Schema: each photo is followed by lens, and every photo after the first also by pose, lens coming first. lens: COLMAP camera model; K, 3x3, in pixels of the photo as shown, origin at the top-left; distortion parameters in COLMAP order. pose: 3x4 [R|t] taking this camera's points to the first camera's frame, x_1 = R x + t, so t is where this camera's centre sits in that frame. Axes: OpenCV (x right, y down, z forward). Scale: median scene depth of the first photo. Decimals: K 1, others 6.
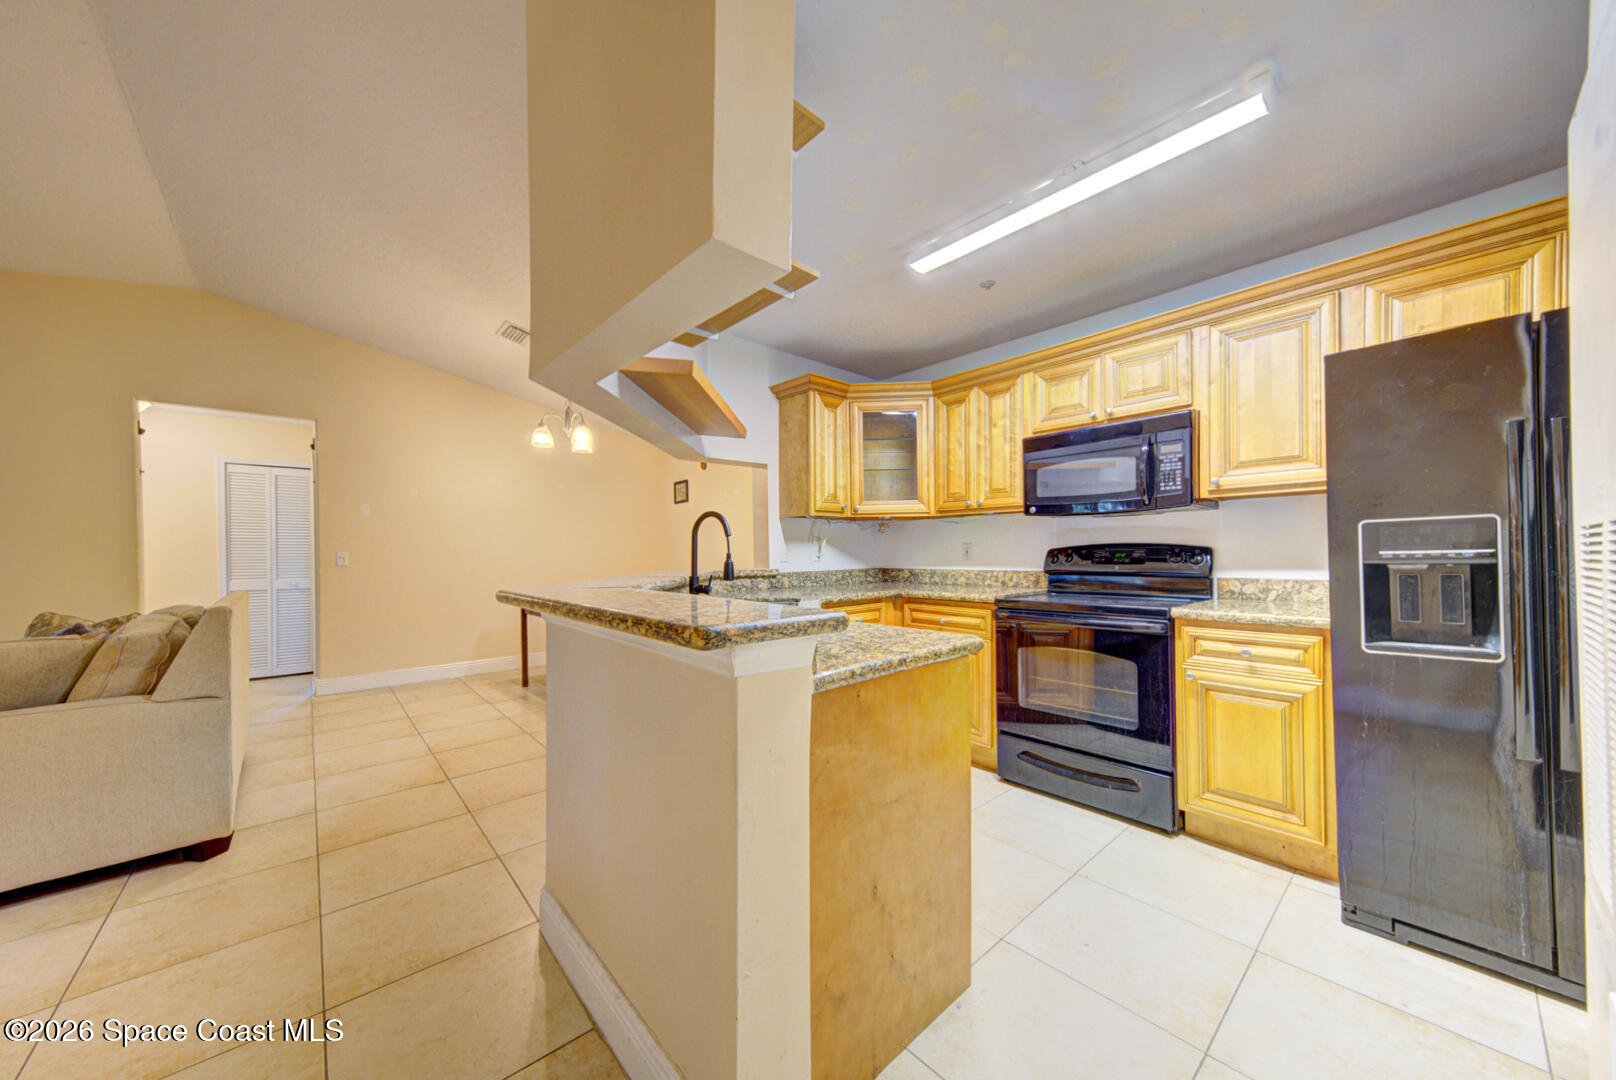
lens RADIAL K [[563.3, 0, 805.3], [0, 563.3, 554.9], [0, 0, 1]] dist [0.035172, -0.007947]
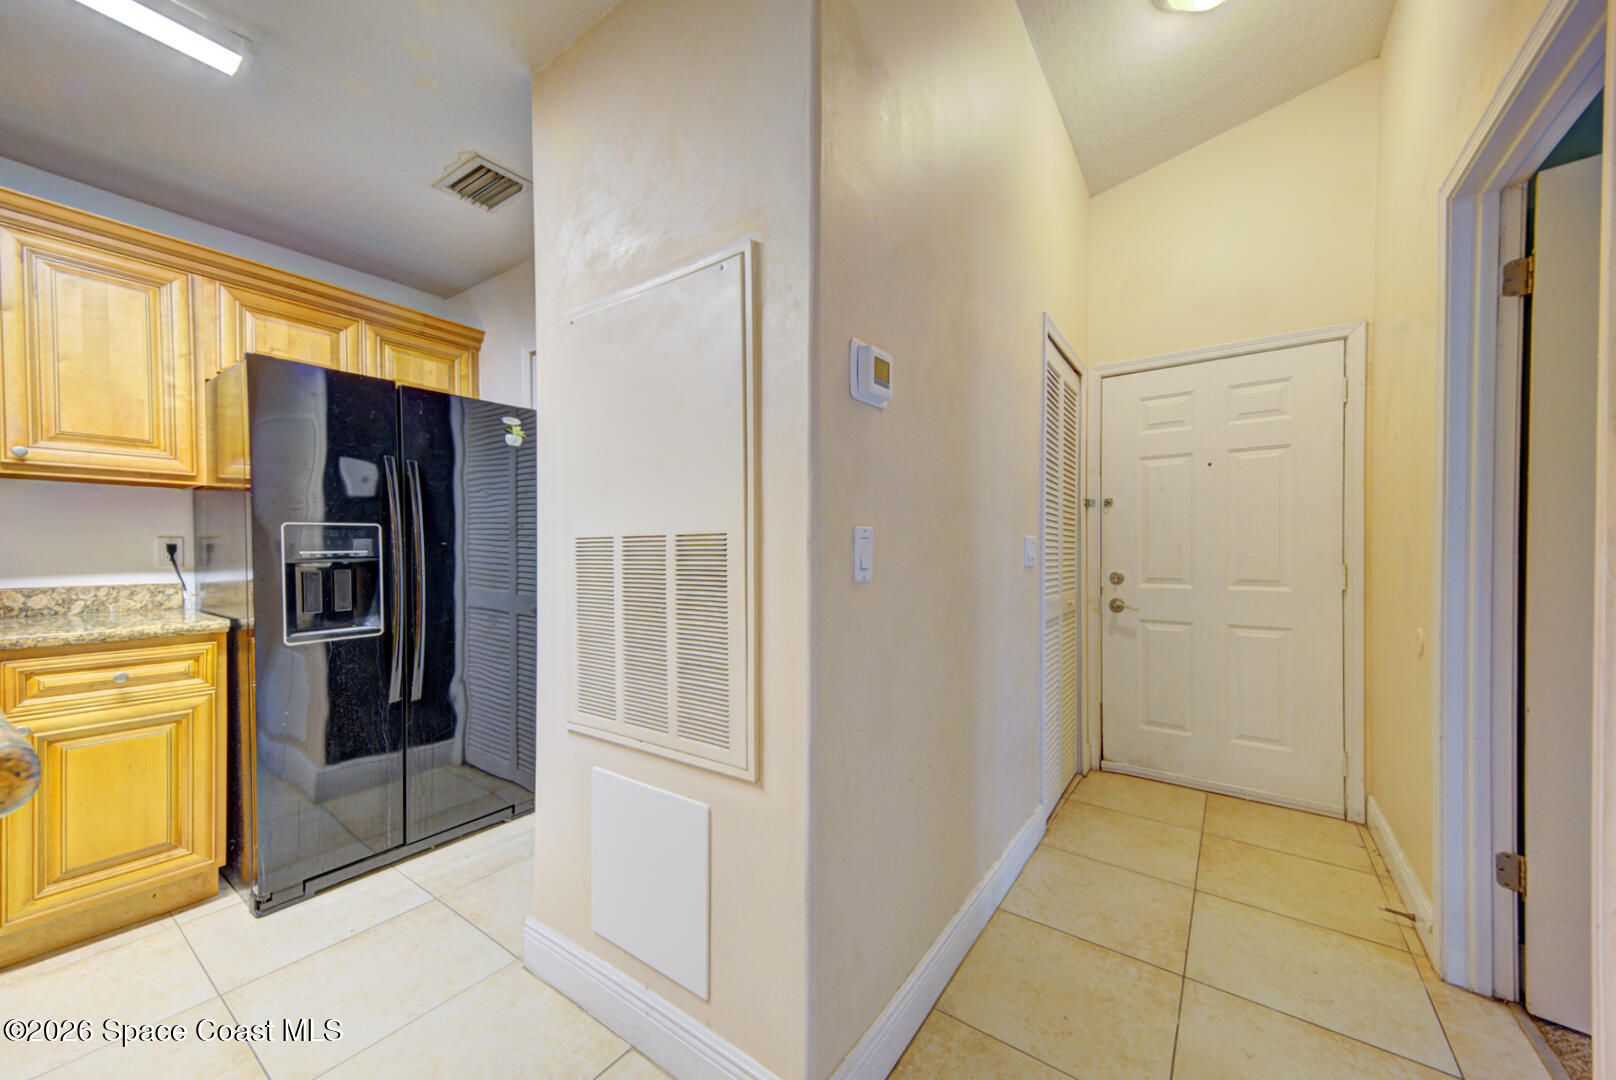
lens RADIAL K [[591.3, 0, 809.5], [0, 591.3, 557.5], [0, 0, 1]] dist [0.018442, -0.000196]
pose [[-0.226571, -0.003885, 0.973987, -0.205307], [0.005689, 0.999970, 0.005312, 0.003066], [-0.973978, 0.006744, -0.226542, 0.194048]]
